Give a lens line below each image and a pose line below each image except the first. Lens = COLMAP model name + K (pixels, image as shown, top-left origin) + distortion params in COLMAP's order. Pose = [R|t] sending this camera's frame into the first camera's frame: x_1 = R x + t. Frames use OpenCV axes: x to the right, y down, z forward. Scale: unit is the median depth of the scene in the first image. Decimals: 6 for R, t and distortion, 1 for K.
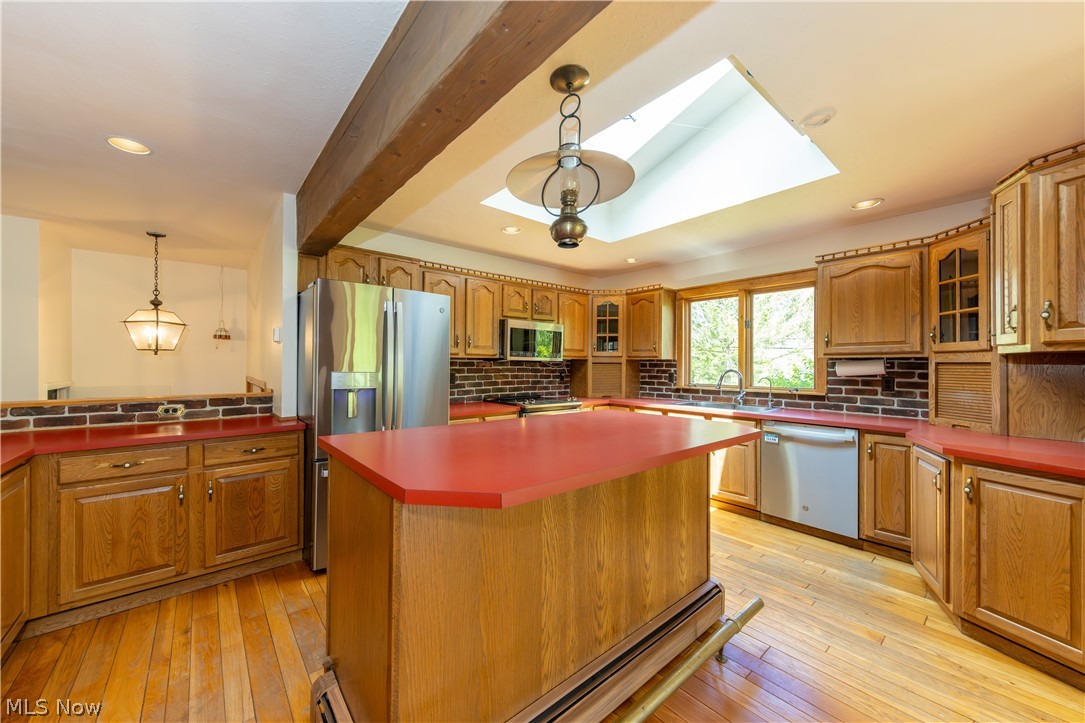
lens RADIAL K [[395.0, 0, 534.8], [0, 395.0, 363.0], [0, 0, 1]] dist [0.001883, -0.000003]
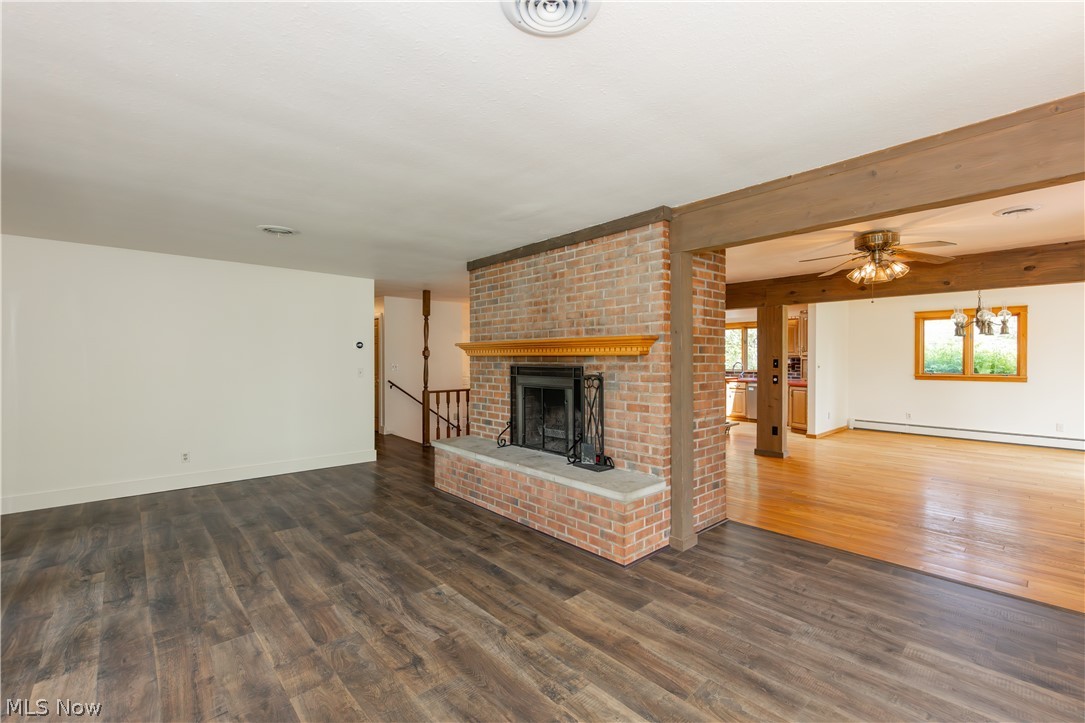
lens RADIAL K [[461.6, 0, 546.6], [0, 461.6, 363.3], [0, 0, 1]] dist [0.001001, 0.000088]
pose [[0.999262, -0.007046, 0.037754, -0.847518], [0.006341, 0.999804, 0.018765, -0.040532], [-0.037879, -0.018512, 0.999111, -1.950752]]
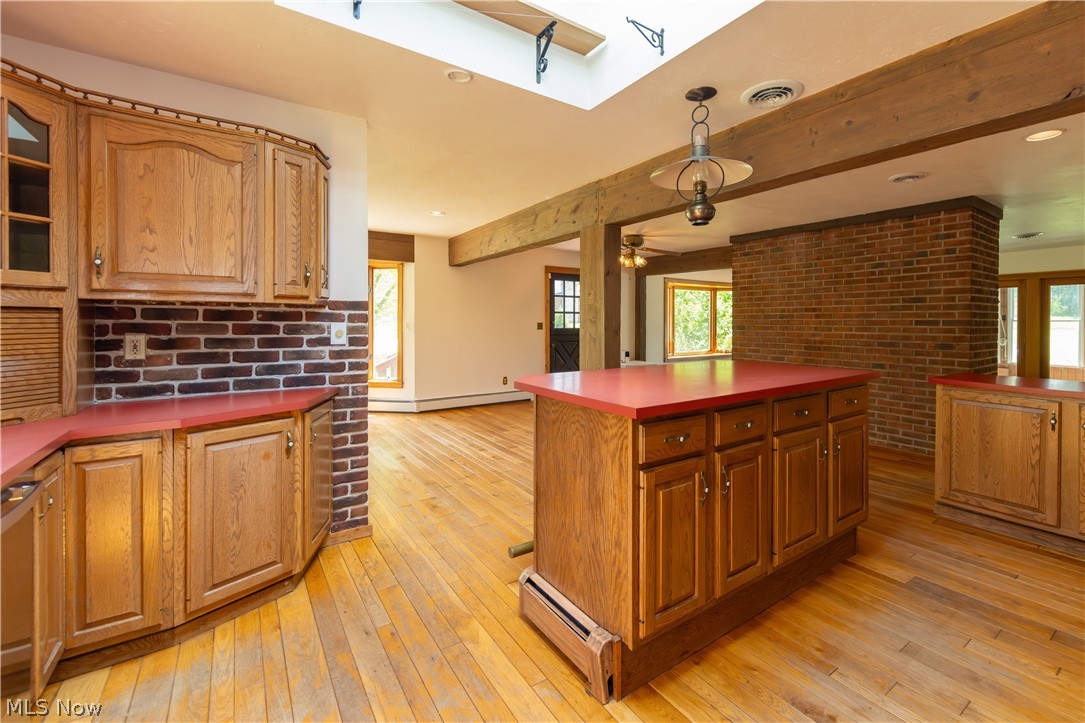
lens RADIAL K [[467.9, 0, 596.4], [0, 467.9, 324.5], [0, 0, 1]] dist [0.002420, 0.000305]
pose [[-0.999201, -0.009428, 0.038849, 0.180256], [-0.009378, 0.999955, 0.001453, 0.012043], [-0.038861, 0.001088, -0.999244, 1.261006]]
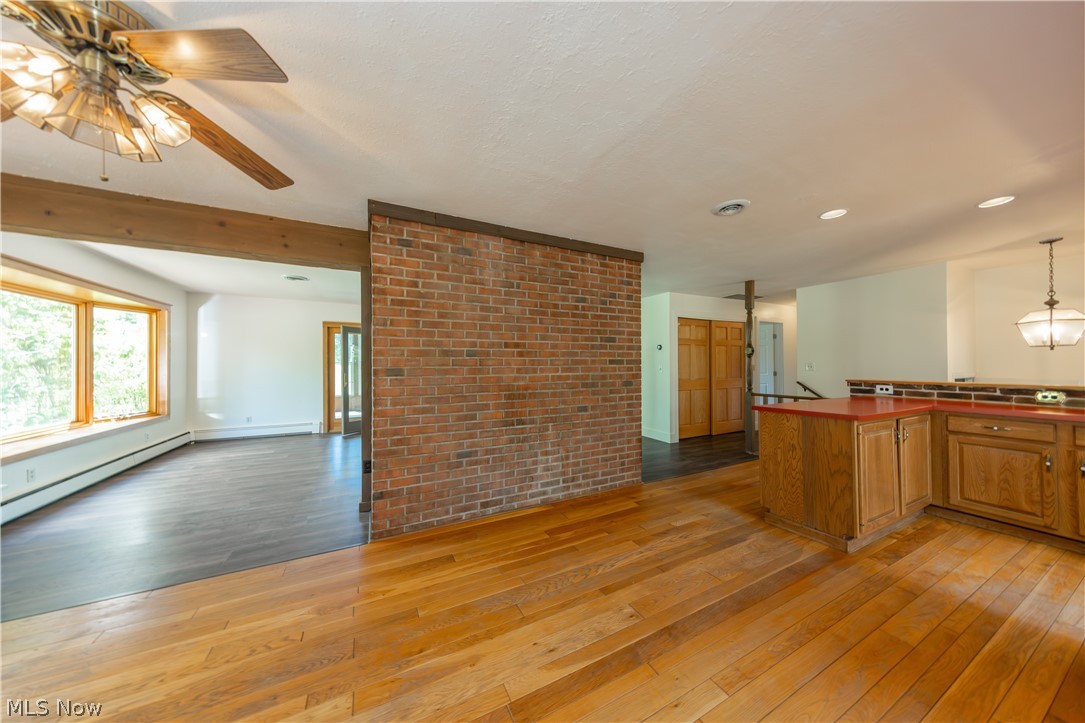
lens RADIAL K [[340.1, 0, 536.4], [0, 340.1, 363.8], [0, 0, 1]] dist [0.008134, -0.000272]
pose [[-0.227993, -0.006577, -0.973640, 0.346548], [0.010011, 0.999908, -0.009099, 0.013018], [0.973611, -0.011821, -0.227907, -0.200464]]
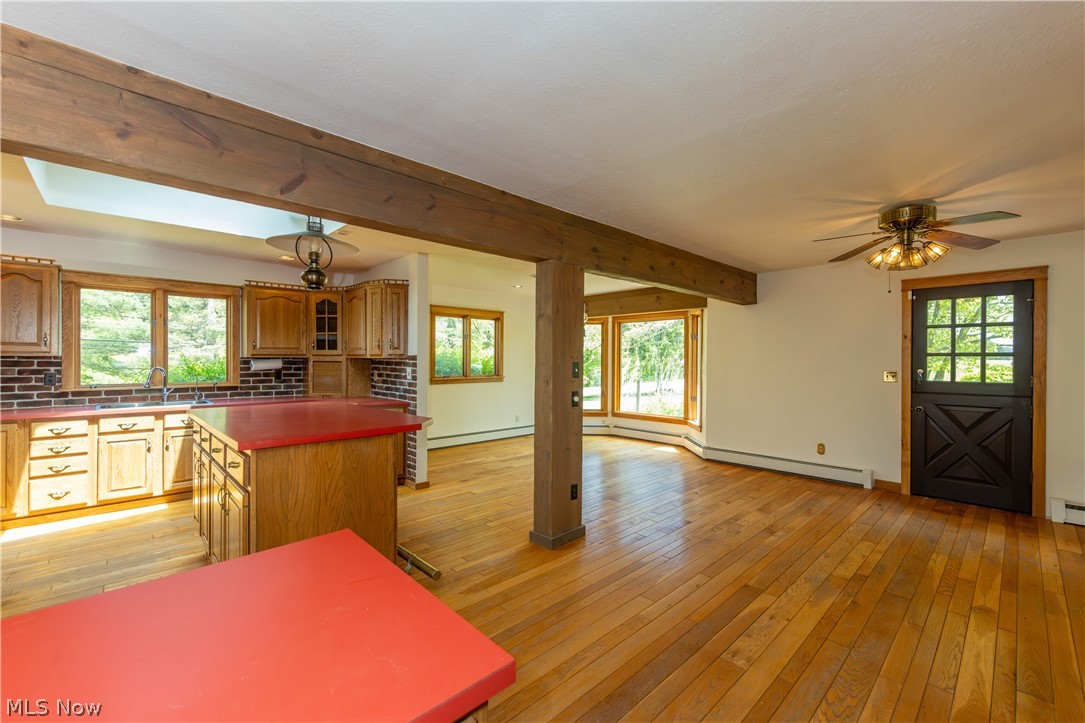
lens RADIAL K [[461.6, 0, 539.5], [0, 461.6, 357.6], [0, 0, 1]] dist [0.001001, 0.000088]
pose [[-0.059192, -0.004633, 0.998236, -0.873968], [-0.011192, 0.999929, 0.003977, -0.028779], [-0.998184, -0.010937, -0.059240, 0.110366]]
